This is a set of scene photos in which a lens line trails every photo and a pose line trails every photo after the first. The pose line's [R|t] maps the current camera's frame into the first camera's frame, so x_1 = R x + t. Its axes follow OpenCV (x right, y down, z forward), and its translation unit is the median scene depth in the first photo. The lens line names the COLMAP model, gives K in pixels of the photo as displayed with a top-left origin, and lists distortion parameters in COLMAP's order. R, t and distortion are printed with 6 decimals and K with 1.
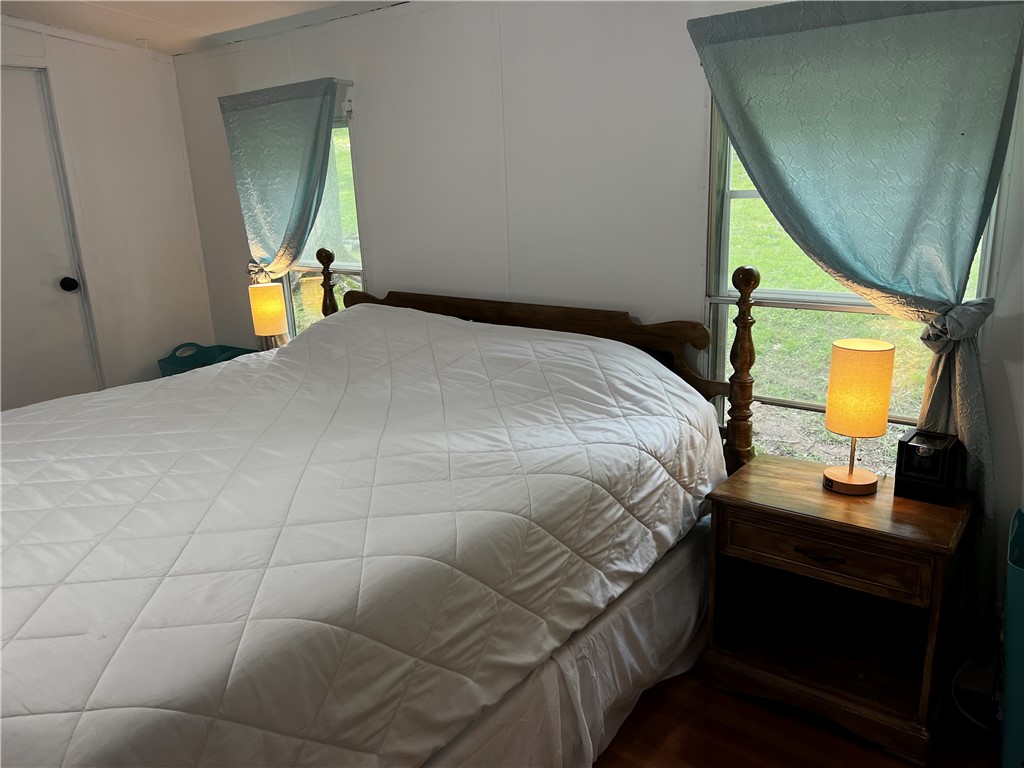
lens RADIAL K [[767.9, 0, 512.8], [0, 767.9, 377.3], [0, 0, 1]] dist [0.051427, -0.063795]
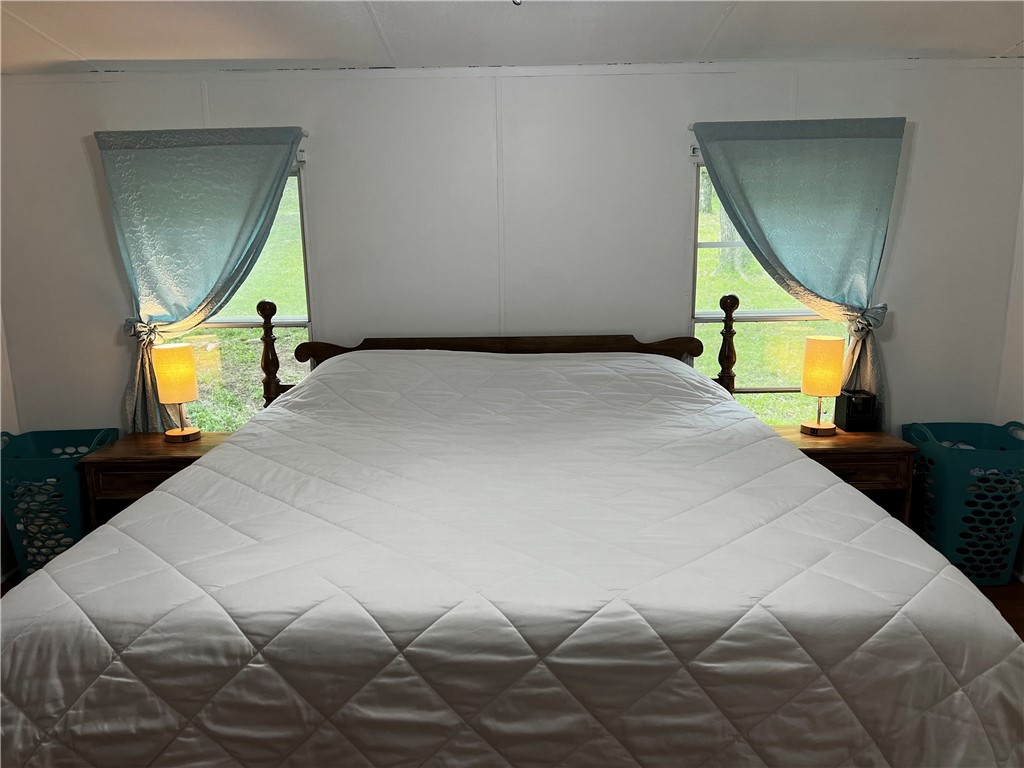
lens RADIAL K [[767.9, 0, 509.5], [0, 767.9, 385.5], [0, 0, 1]] dist [0.051427, -0.063795]
pose [[0.793797, -0.097692, 0.600285, -0.587120], [0.139992, 0.989861, -0.024028, 0.000289], [-0.591852, 0.103108, 0.799425, 0.078402]]
